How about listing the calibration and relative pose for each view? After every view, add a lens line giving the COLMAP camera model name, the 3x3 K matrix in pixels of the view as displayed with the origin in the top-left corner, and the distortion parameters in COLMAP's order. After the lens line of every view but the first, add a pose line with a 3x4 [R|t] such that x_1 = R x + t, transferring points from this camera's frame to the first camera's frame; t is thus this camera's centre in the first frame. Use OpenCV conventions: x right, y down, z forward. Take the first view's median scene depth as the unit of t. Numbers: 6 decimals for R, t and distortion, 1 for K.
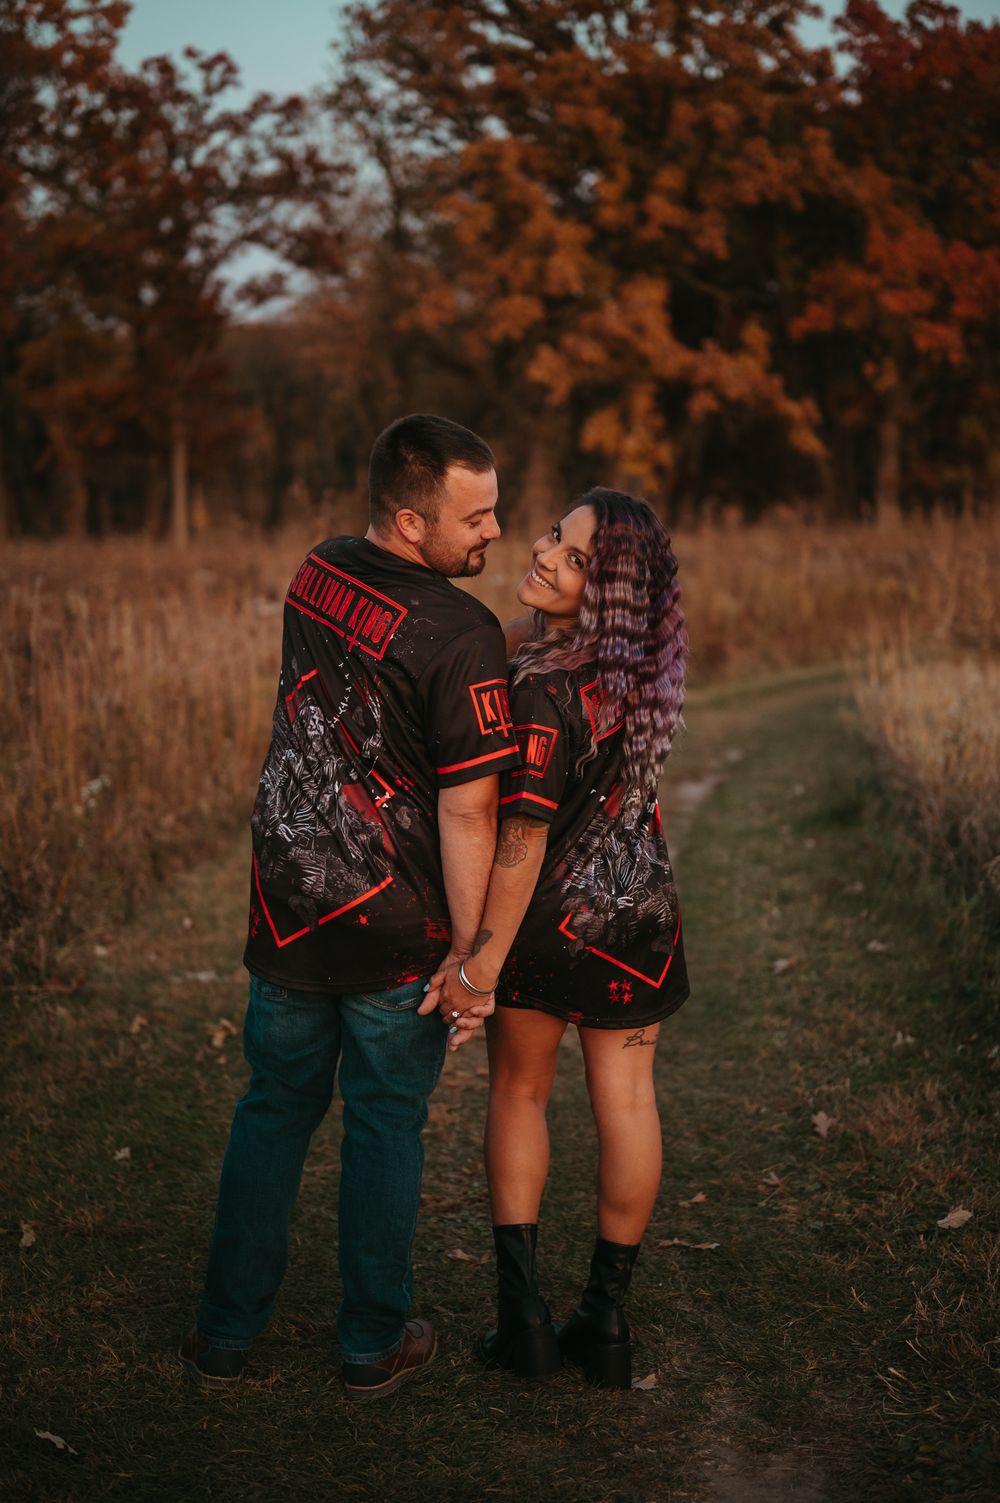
lens RADIAL K [[2195.6, 0, 501.4], [0, 2195.6, 755.2], [0, 0, 1]] dist [-0.007358, 0.000000]
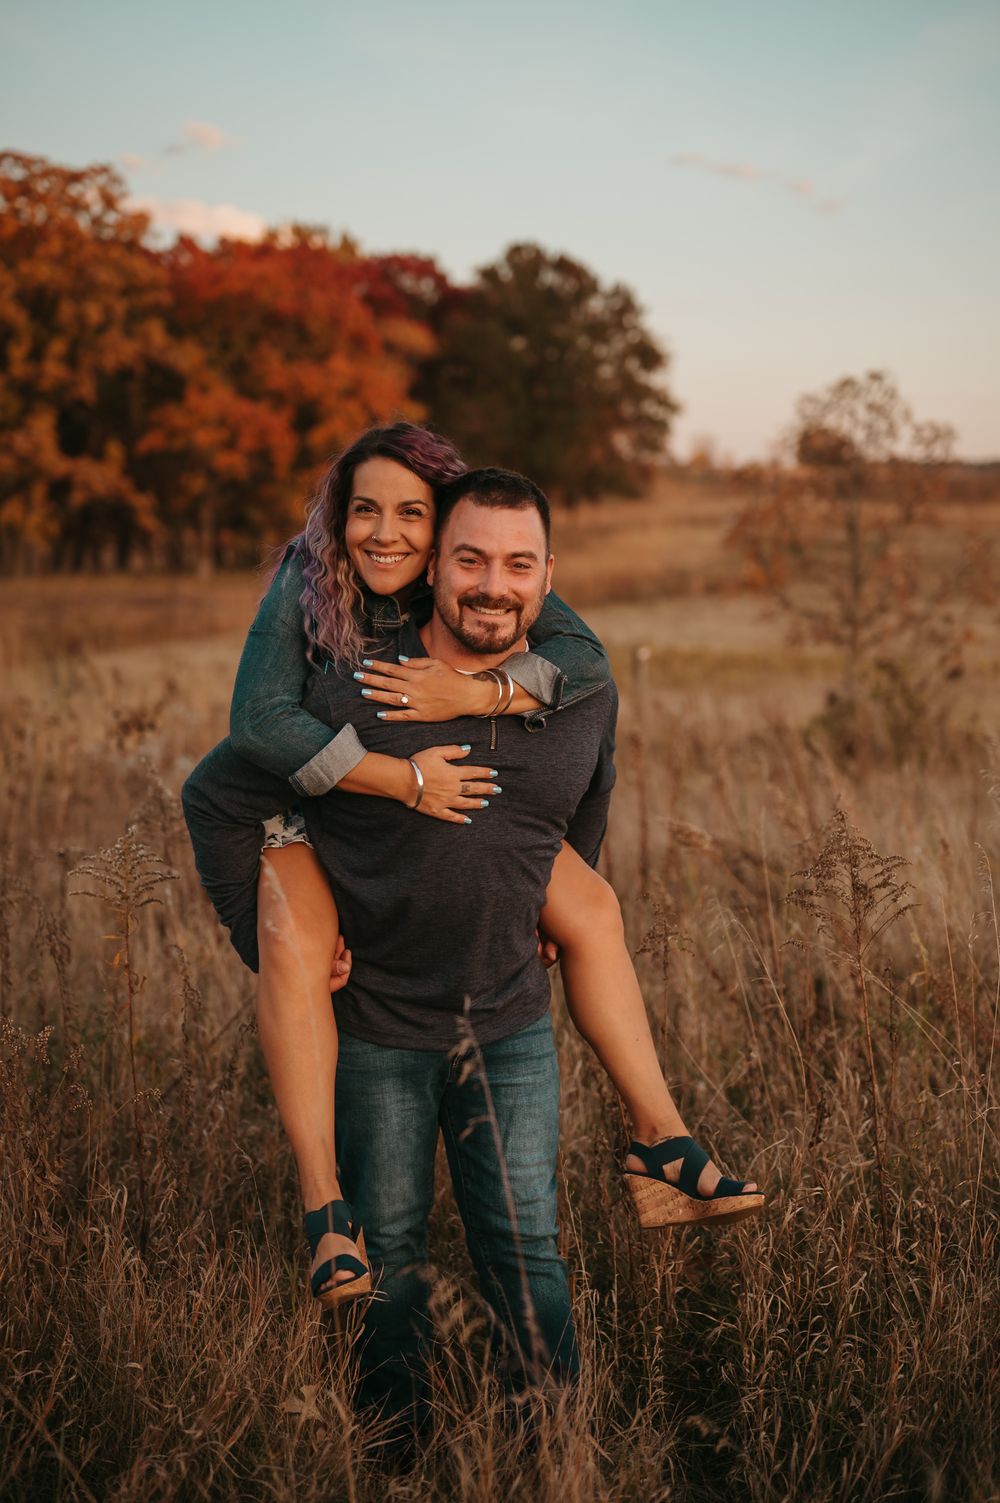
lens RADIAL K [[2195.6, 0, 499.6], [0, 2195.6, 747.0], [0, 0, 1]] dist [-0.007358, 0.000000]
pose [[0.961797, 0.006905, 0.273678, -0.045527], [-0.001988, 0.999832, -0.018238, 0.044678], [-0.273758, 0.016997, 0.961649, -0.571431]]
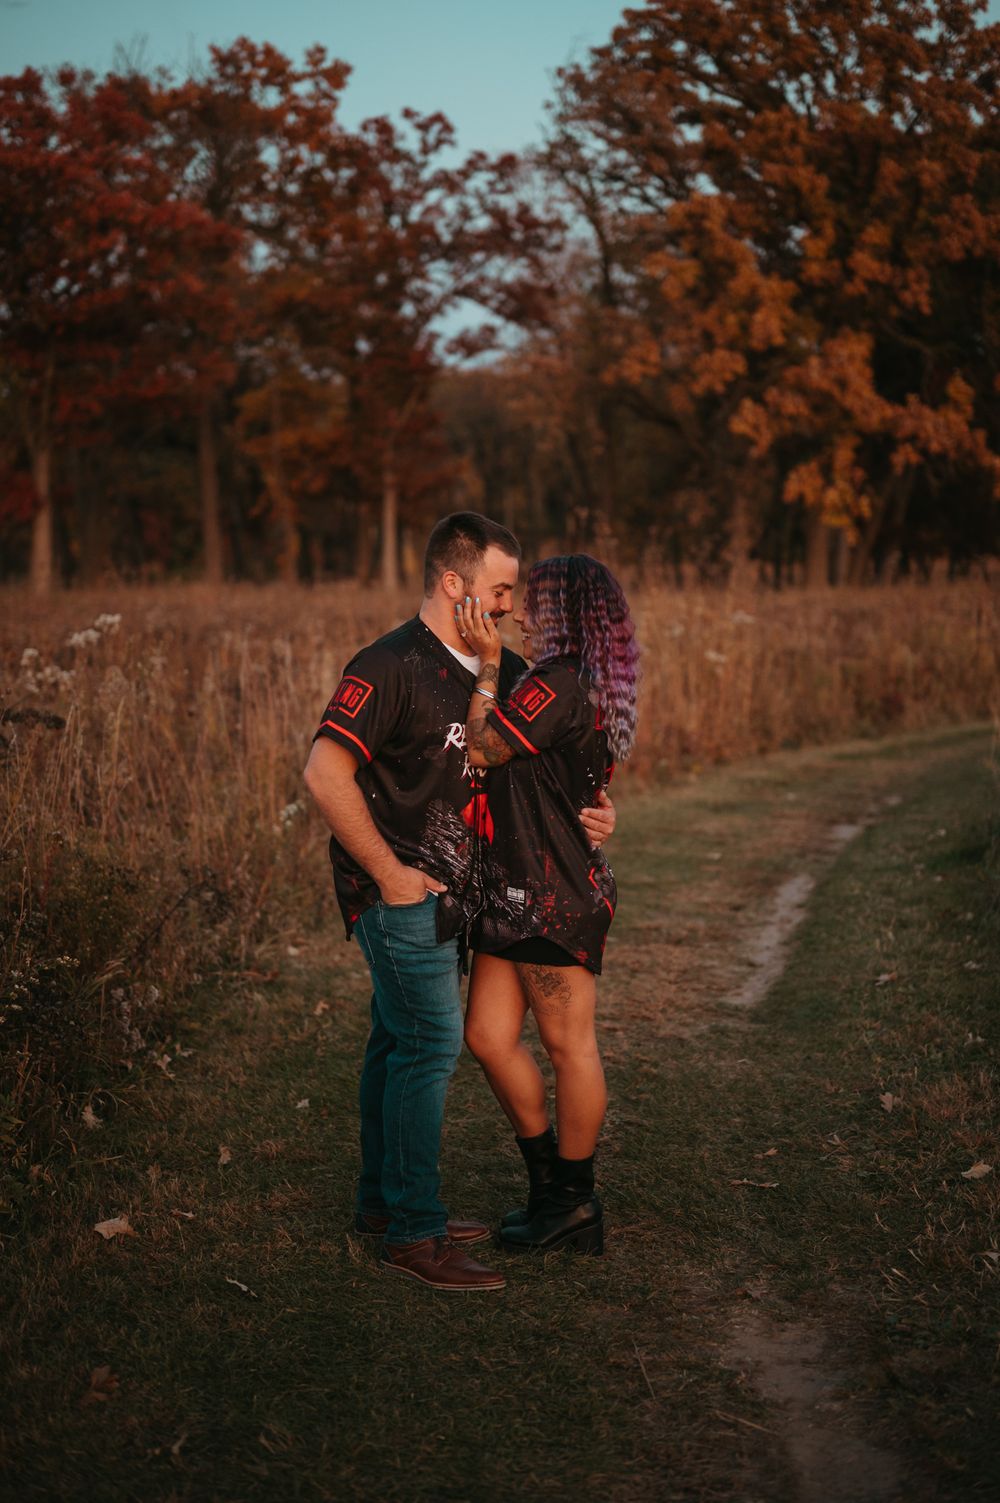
lens RADIAL K [[2195.6, 0, 499.5], [0, 2195.6, 750.2], [0, 0, 1]] dist [-0.007358, 0.000000]
pose [[0.995412, 0.018717, -0.093828, 0.003622], [-0.020916, 0.999528, -0.022504, 0.000777], [0.093362, 0.024363, 0.995334, -0.016117]]
